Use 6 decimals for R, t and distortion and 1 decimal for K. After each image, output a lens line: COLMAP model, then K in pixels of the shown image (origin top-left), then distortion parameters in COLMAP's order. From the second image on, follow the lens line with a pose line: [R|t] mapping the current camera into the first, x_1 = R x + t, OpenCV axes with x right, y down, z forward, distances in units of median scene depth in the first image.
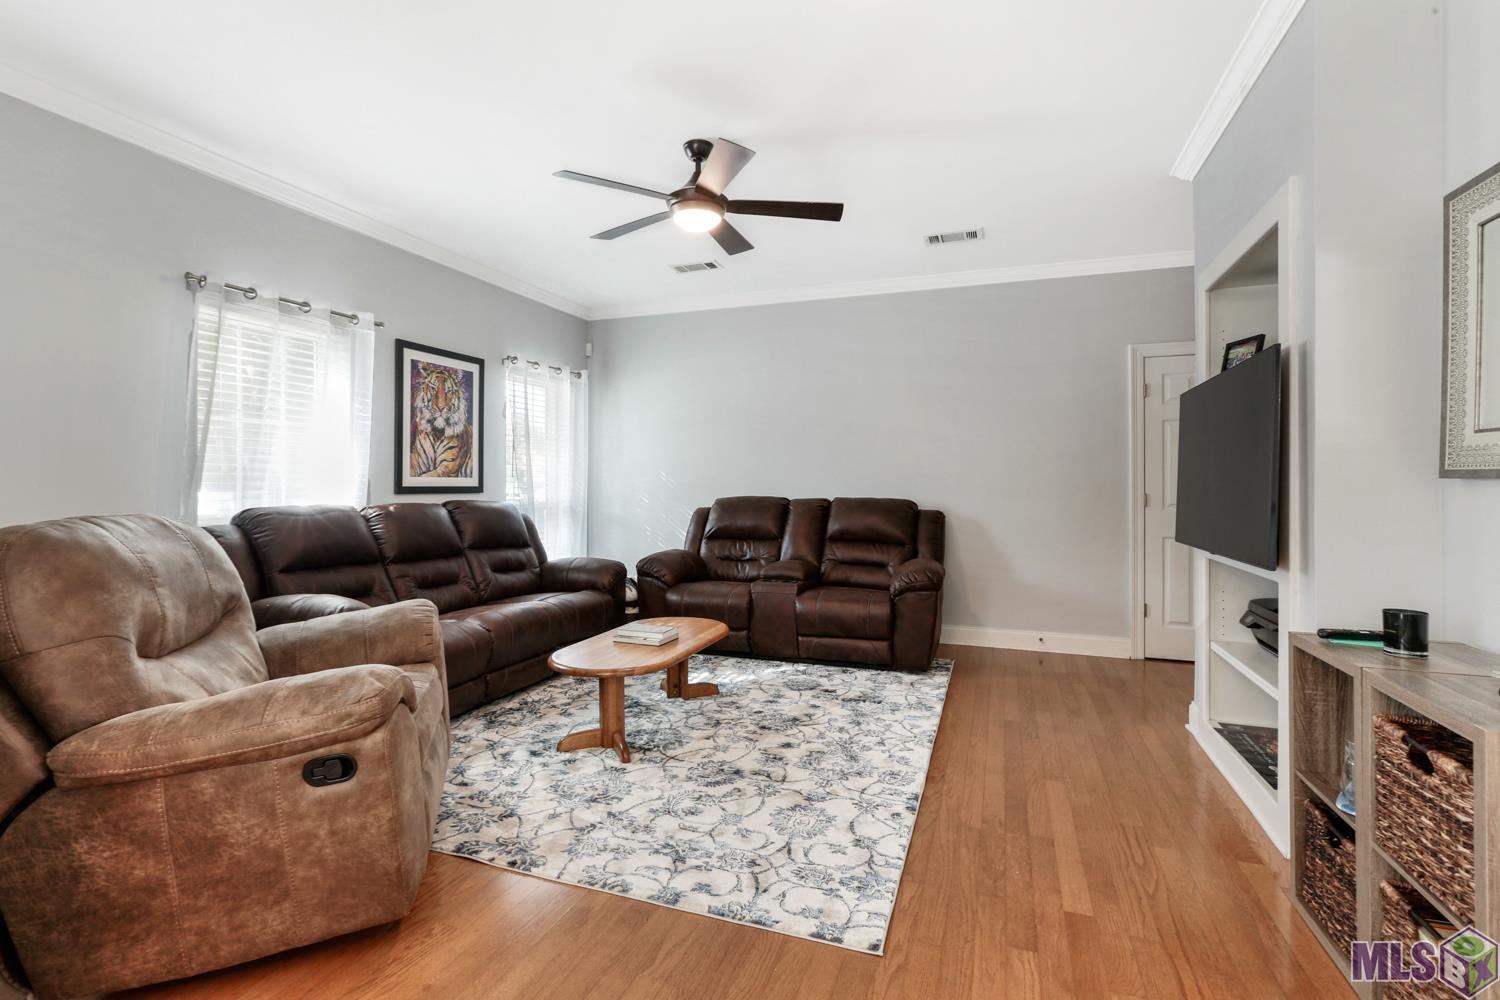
lens RADIAL K [[675.9, 0, 746.4], [0, 675.9, 475.6], [0, 0, 1]] dist [-0.000736, -0.000036]
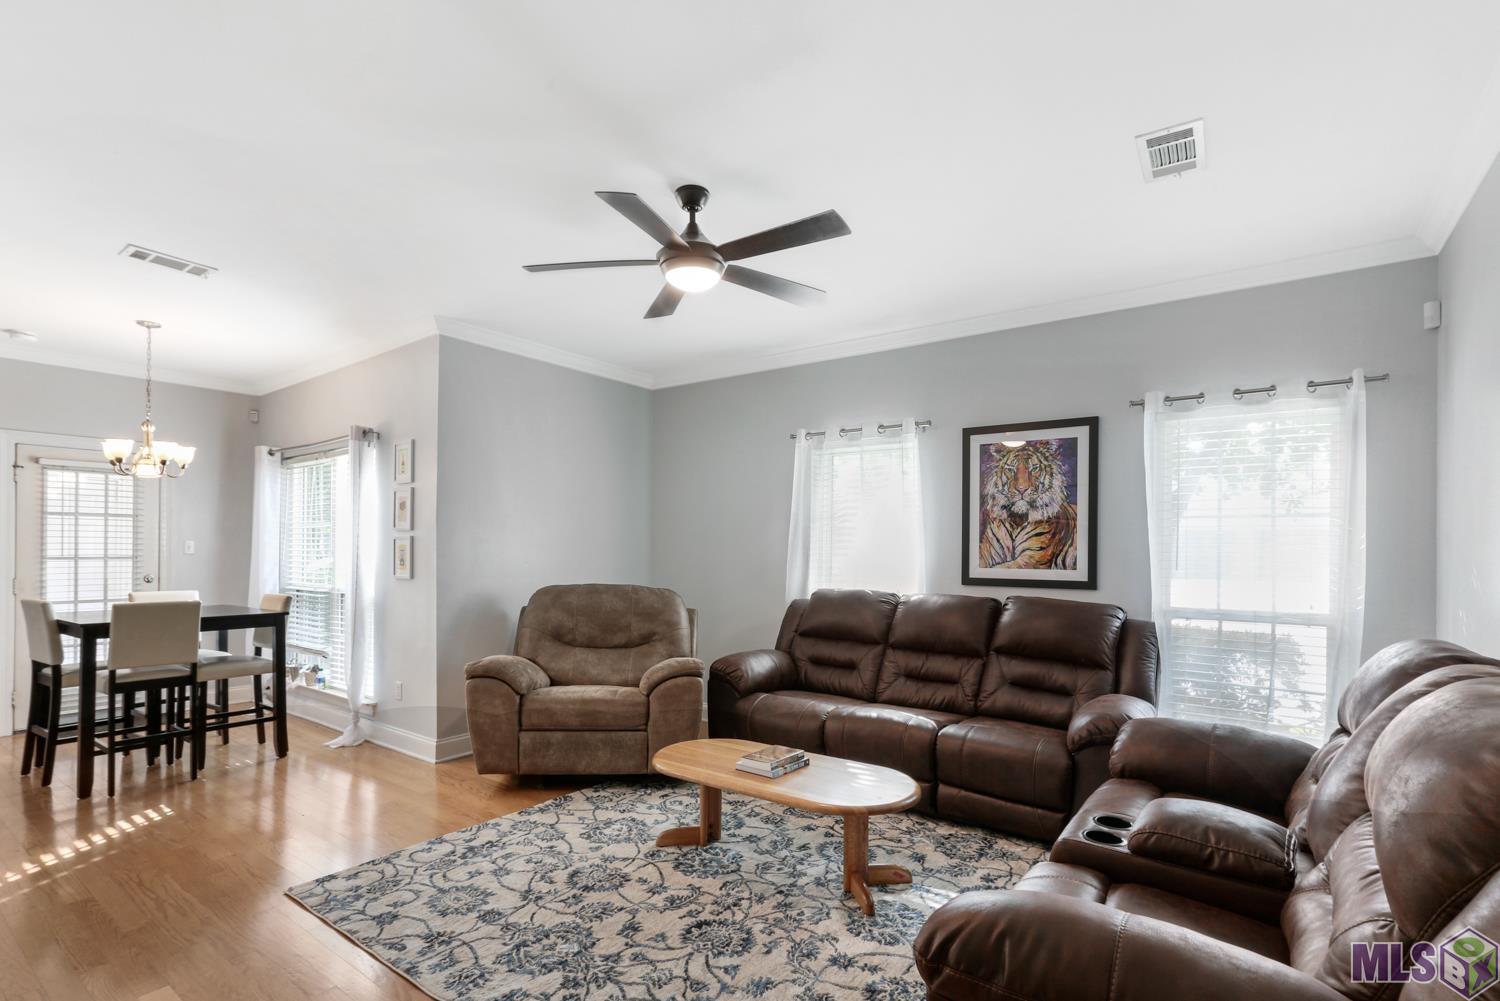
lens RADIAL K [[722.2, 0, 742.5], [0, 722.2, 548.0], [0, 0, 1]] dist [-0.001191, -0.000044]
pose [[-0.265300, -0.004263, -0.964156, 0.567894], [-0.001071, 0.999991, -0.004127, -0.021021], [0.964165, -0.000062, -0.265302, 0.926427]]
